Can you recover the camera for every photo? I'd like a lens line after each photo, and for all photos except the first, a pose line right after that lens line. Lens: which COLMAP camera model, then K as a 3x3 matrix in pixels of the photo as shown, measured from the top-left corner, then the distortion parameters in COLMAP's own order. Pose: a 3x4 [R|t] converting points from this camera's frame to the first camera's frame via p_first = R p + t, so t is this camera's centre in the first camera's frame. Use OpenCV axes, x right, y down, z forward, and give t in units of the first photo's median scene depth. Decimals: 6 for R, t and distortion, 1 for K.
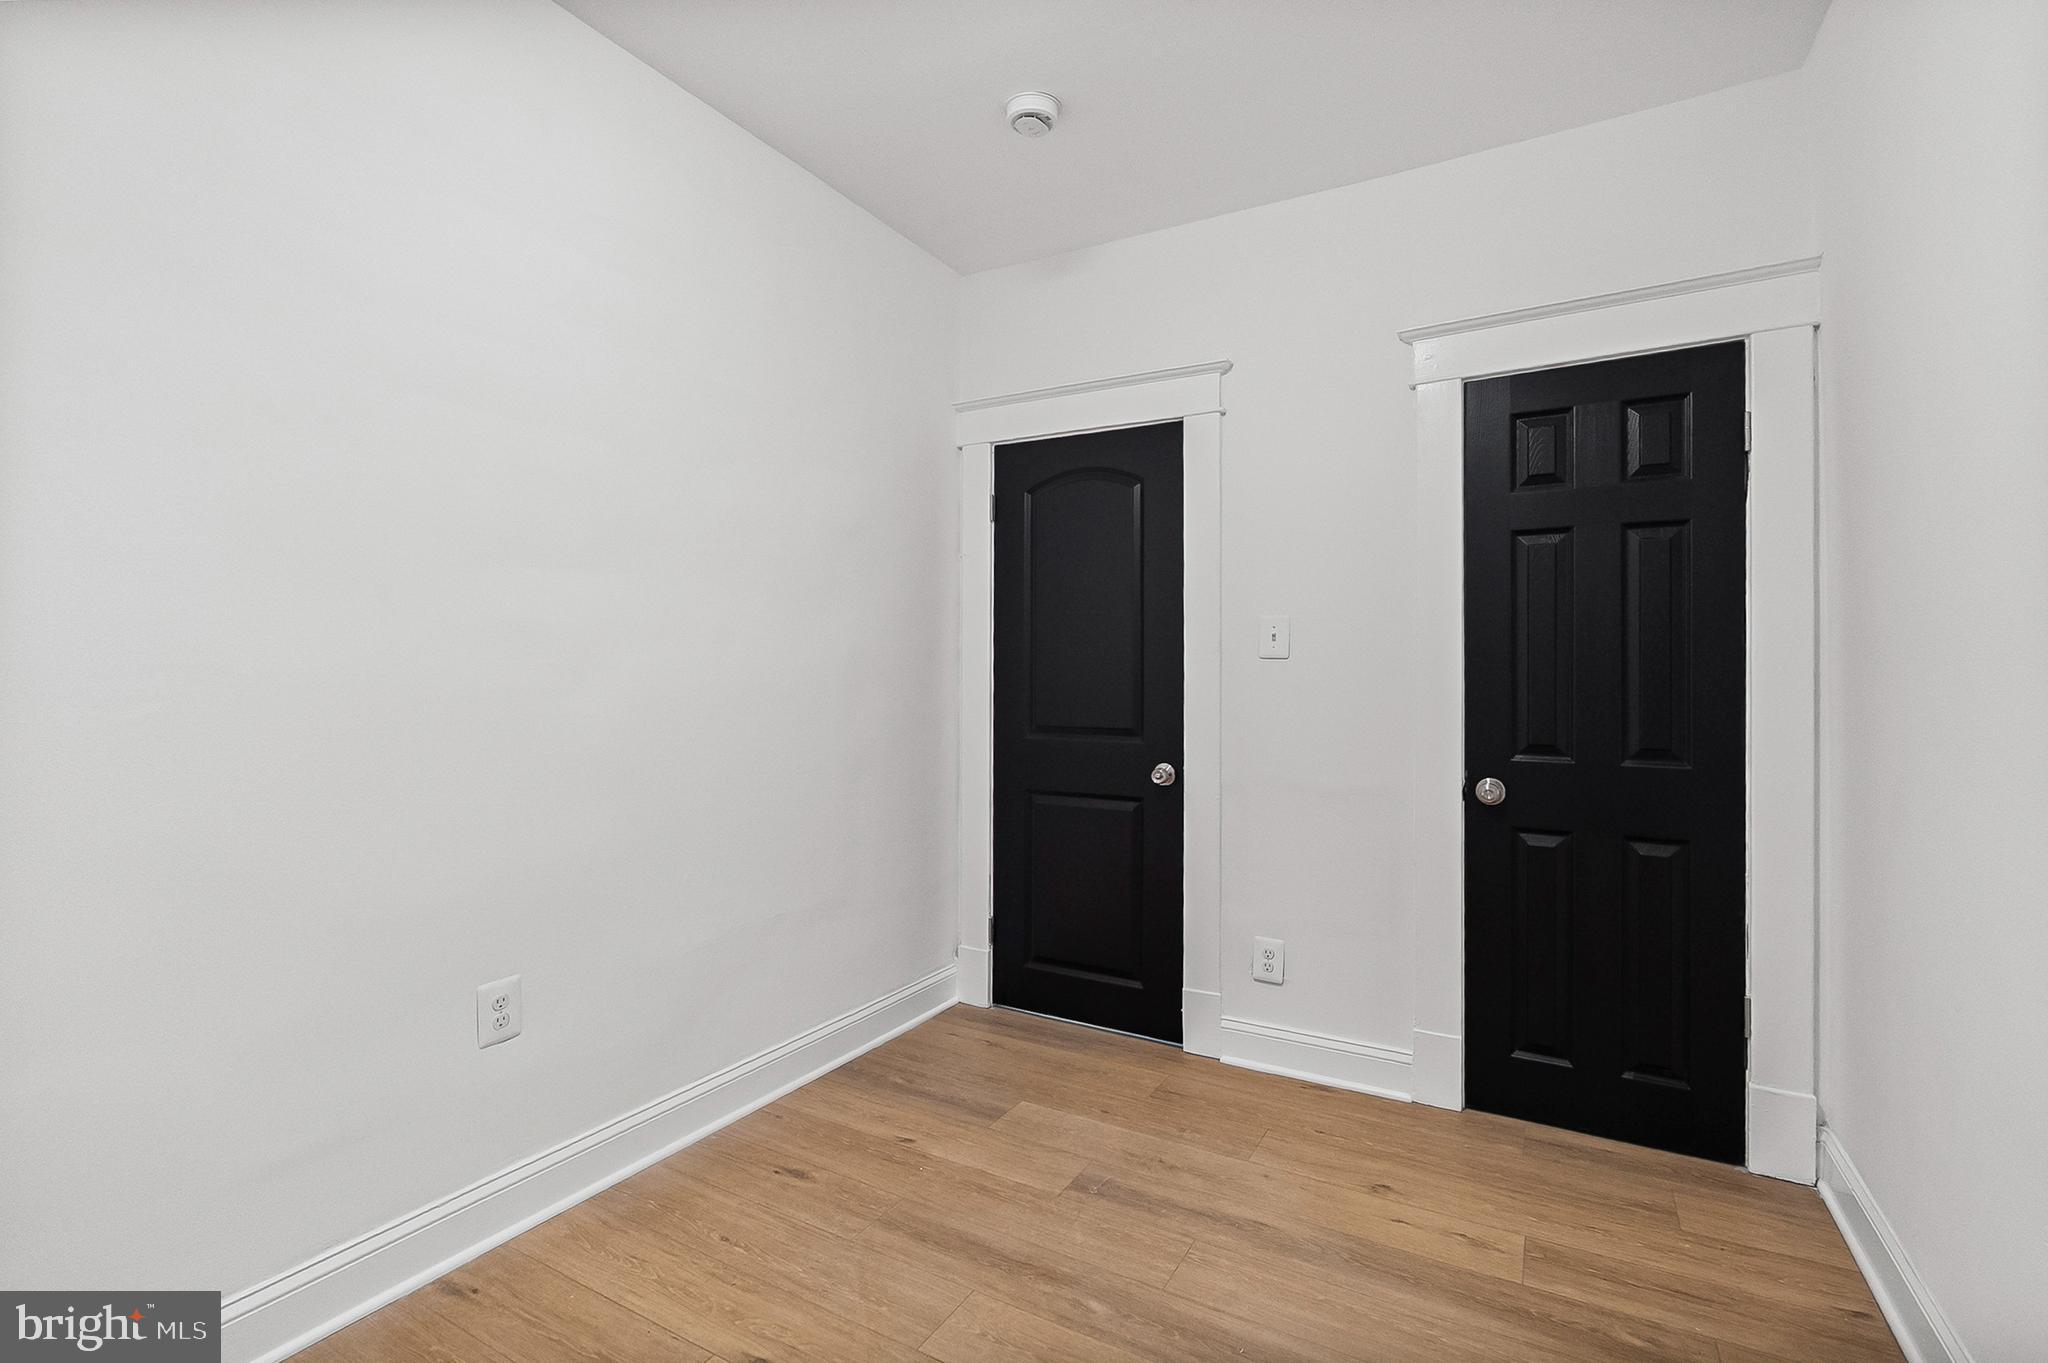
lens RADIAL K [[921.0, 0, 1024.0], [0, 921.0, 681.5], [0, 0, 1]] dist [0.015940, 0.000285]
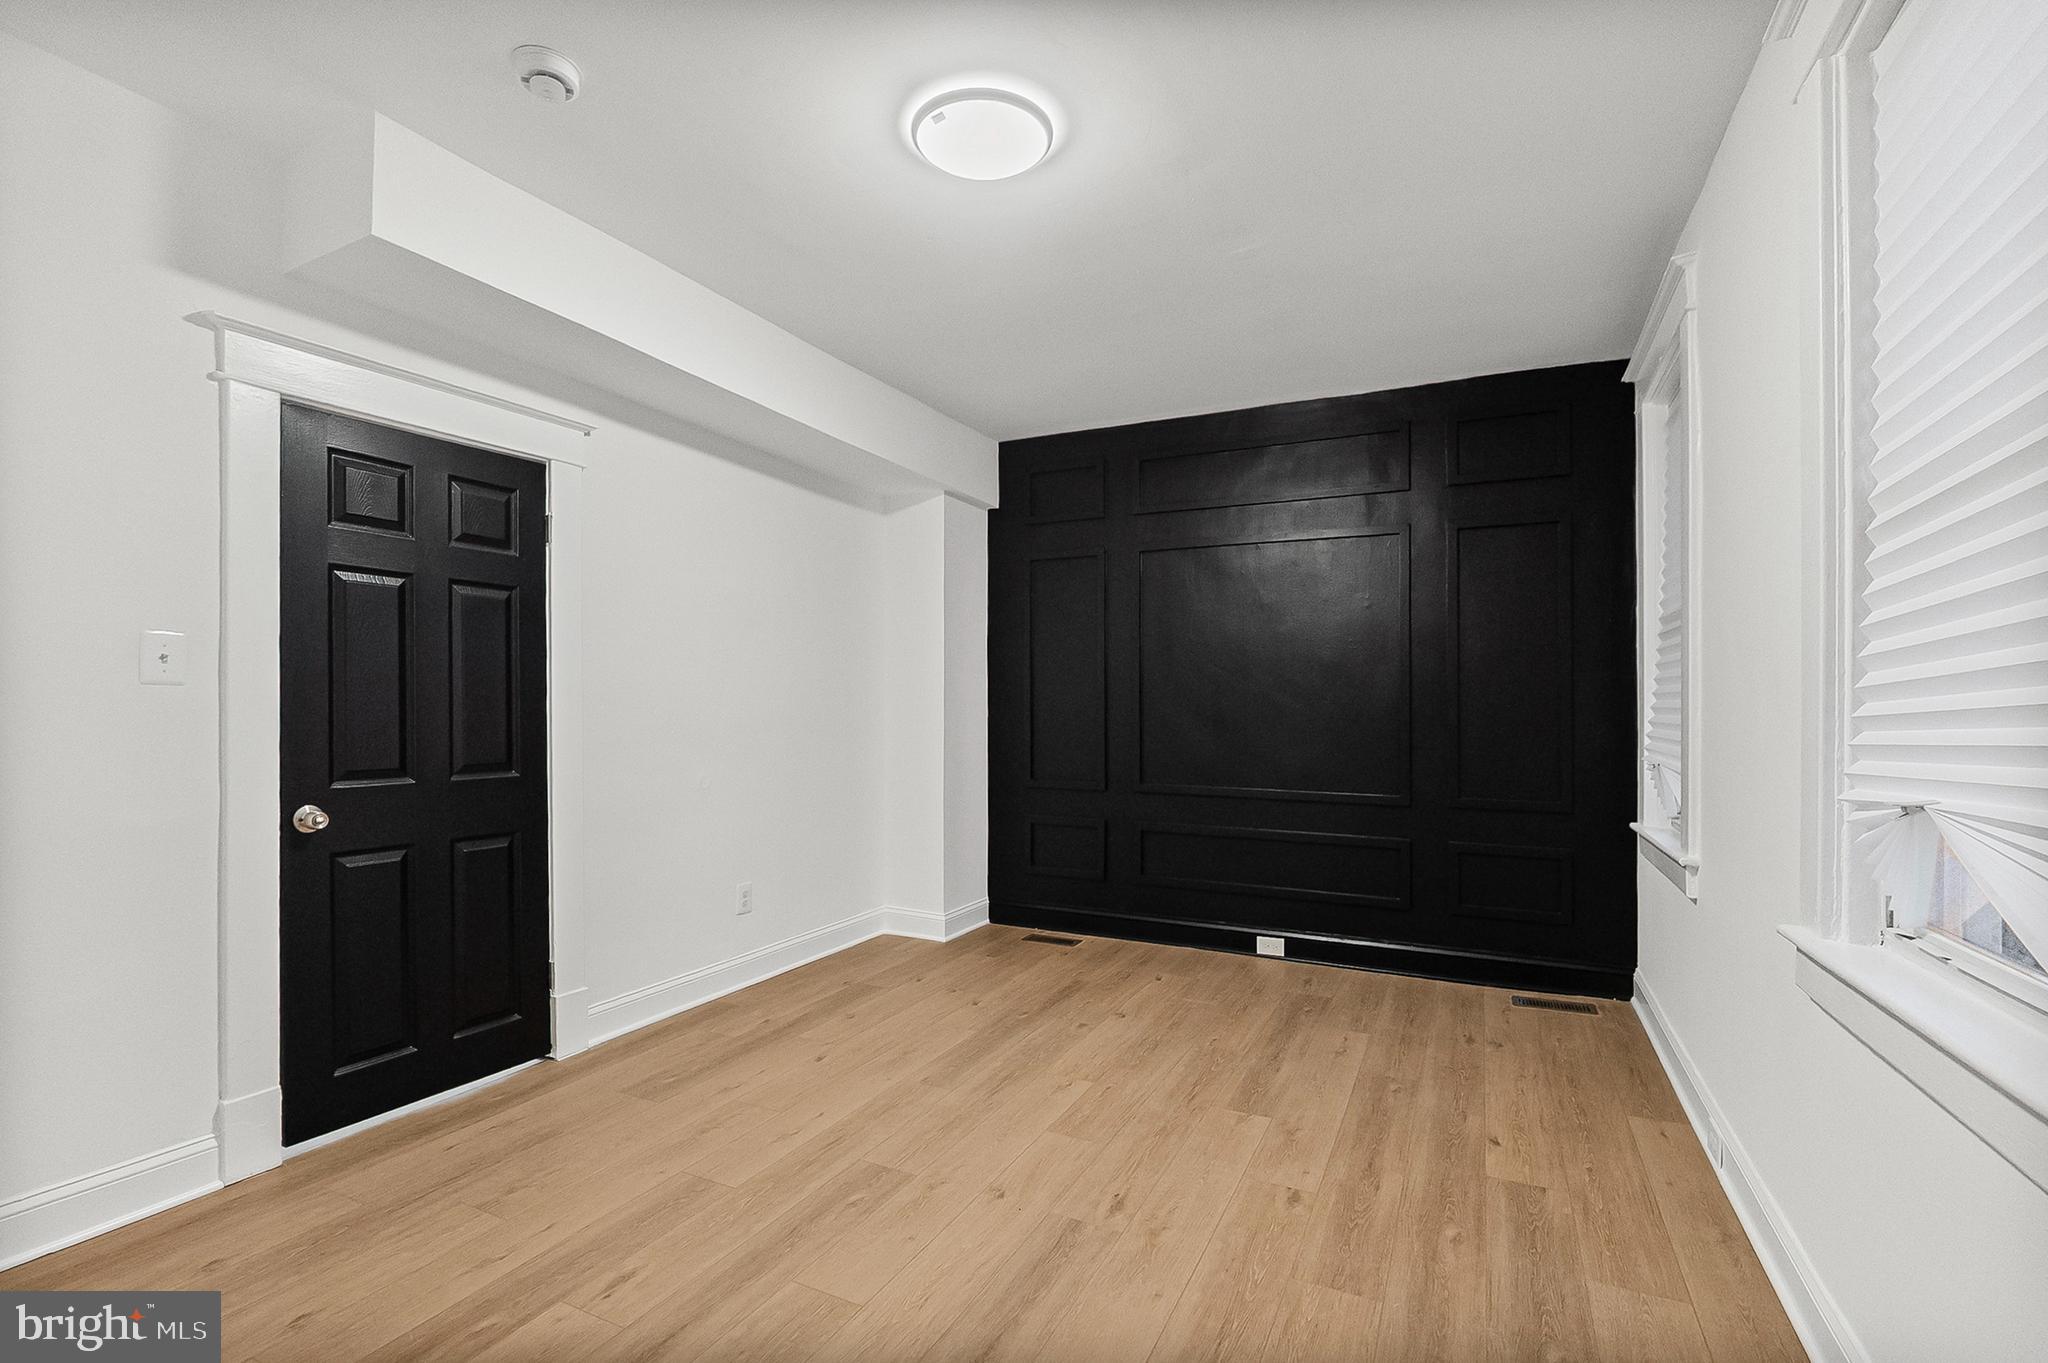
lens RADIAL K [[921.0, 0, 1024.0], [0, 921.0, 681.5], [0, 0, 1]] dist [0.015940, 0.000285]
pose [[-0.037078, 0.020706, 0.999098, -0.532839], [0.002553, 0.999784, -0.020625, -0.009369], [-0.999309, 0.001785, -0.037123, 0.276754]]
